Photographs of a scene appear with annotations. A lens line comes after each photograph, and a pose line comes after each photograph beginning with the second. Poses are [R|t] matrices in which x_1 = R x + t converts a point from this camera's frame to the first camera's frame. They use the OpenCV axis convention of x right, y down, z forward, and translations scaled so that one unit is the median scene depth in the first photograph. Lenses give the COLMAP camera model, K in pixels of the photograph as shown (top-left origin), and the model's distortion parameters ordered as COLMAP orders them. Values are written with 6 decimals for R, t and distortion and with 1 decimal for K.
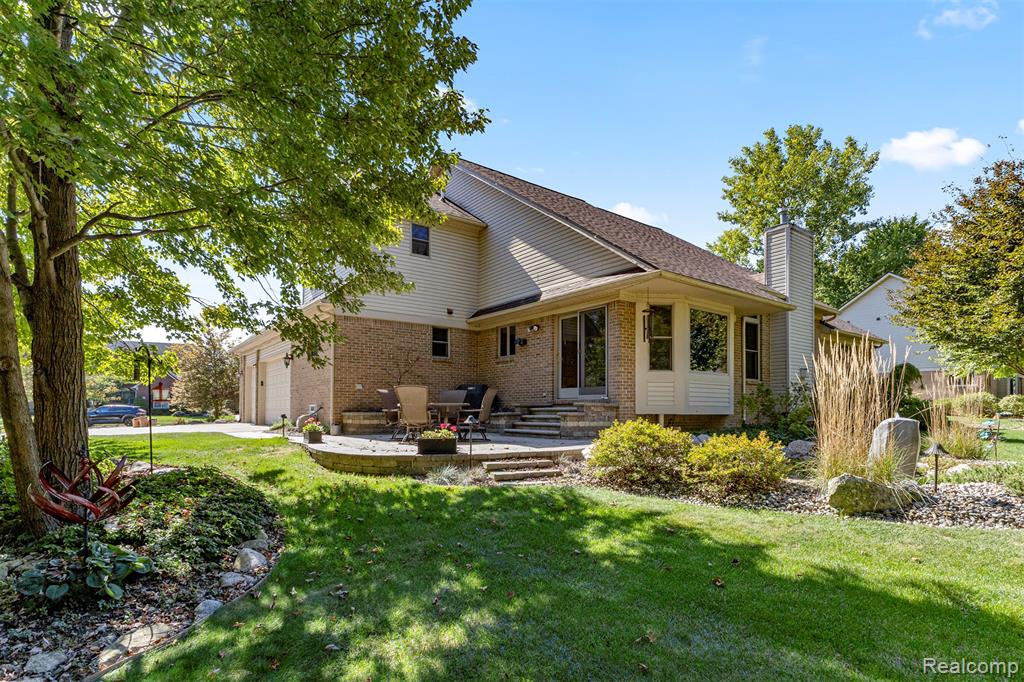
lens RADIAL K [[508.4, 0, 510.0], [0, 508.4, 400.9], [0, 0, 1]] dist [0.000149, 0.000059]
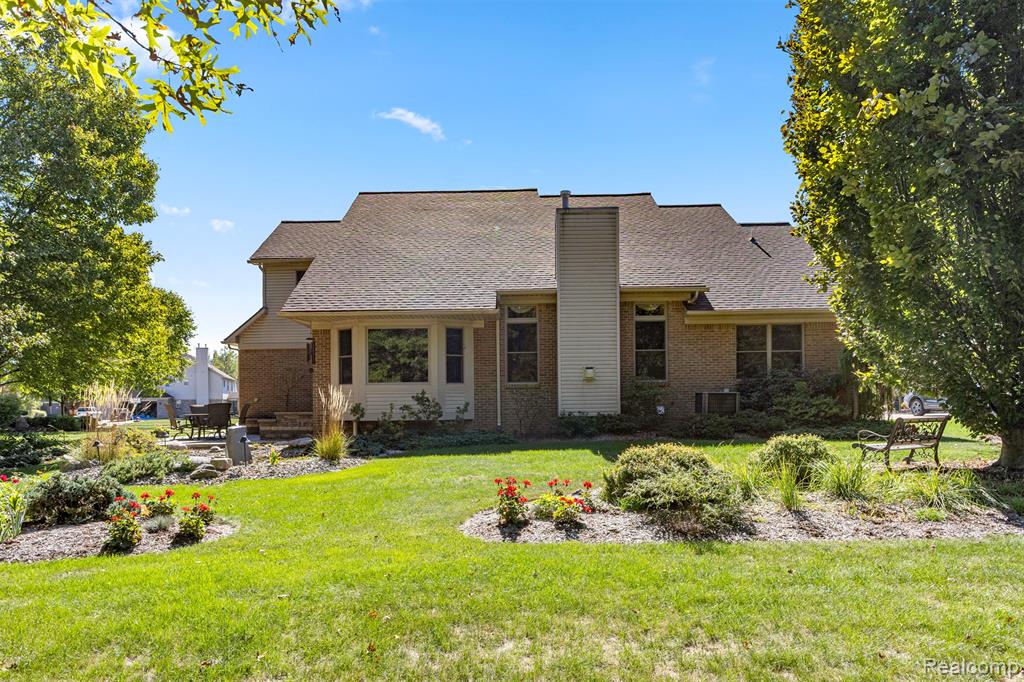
lens RADIAL K [[676.0, 0, 511.5], [0, 676.0, 408.3], [0, 0, 1]] dist [0.002382, 0.000780]
pose [[0.785631, -0.010216, -0.618611, 1.505470], [0.020799, 0.999735, 0.009904, -0.010415], [0.618345, -0.020647, 0.785635, -0.011270]]
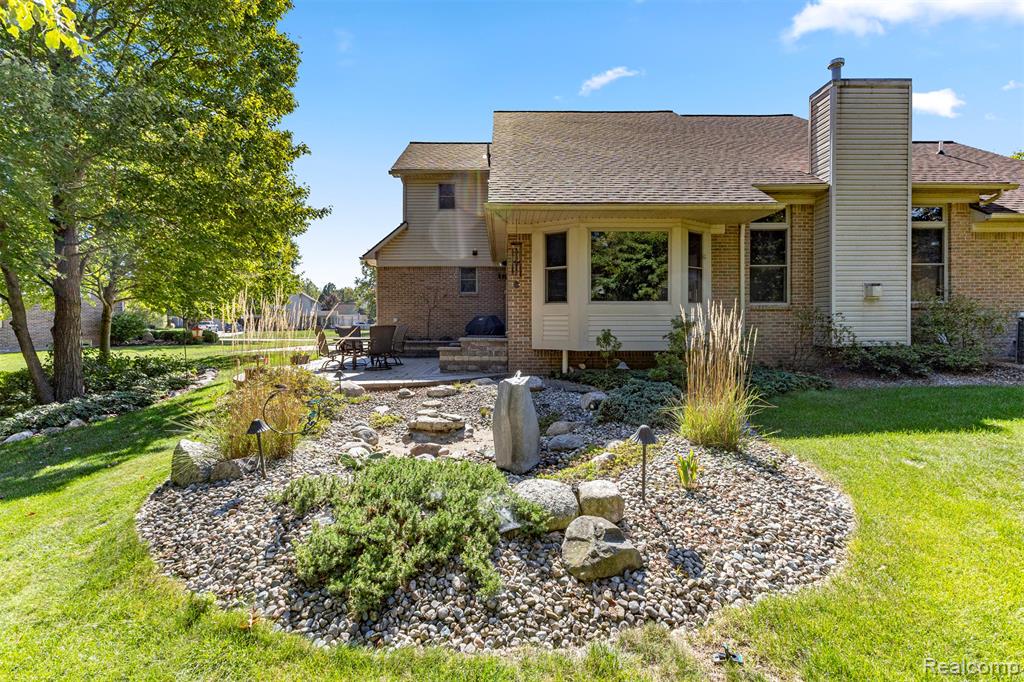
lens RADIAL K [[451.2, 0, 511.1], [0, 451.2, 324.6], [0, 0, 1]] dist [0.010140, 0.000054]
pose [[0.806603, -0.002561, -0.591089, 0.683196], [0.013453, 0.999811, 0.014026, -0.031514], [0.590941, -0.019265, 0.806485, 0.265092]]
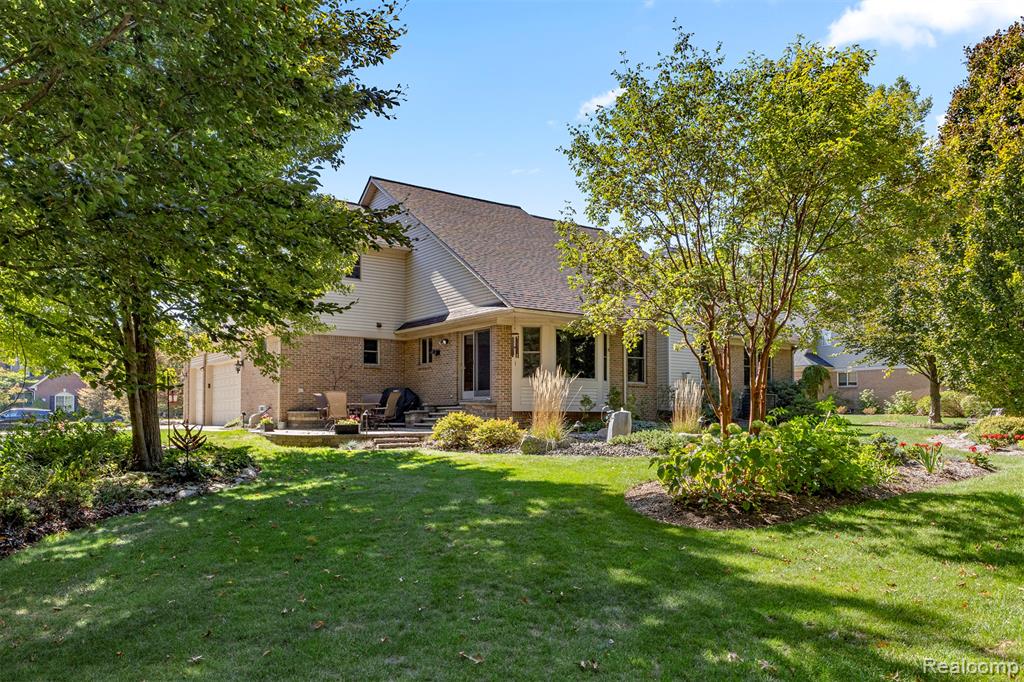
lens RADIAL K [[734.4, 0, 503.8], [0, 734.4, 382.0], [0, 0, 1]] dist [0.038940, -0.027845]
pose [[0.999637, -0.003793, -0.026684, 0.260821], [0.003060, 0.999618, -0.027464, 0.002348], [0.026778, 0.027372, 0.999267, -0.830352]]
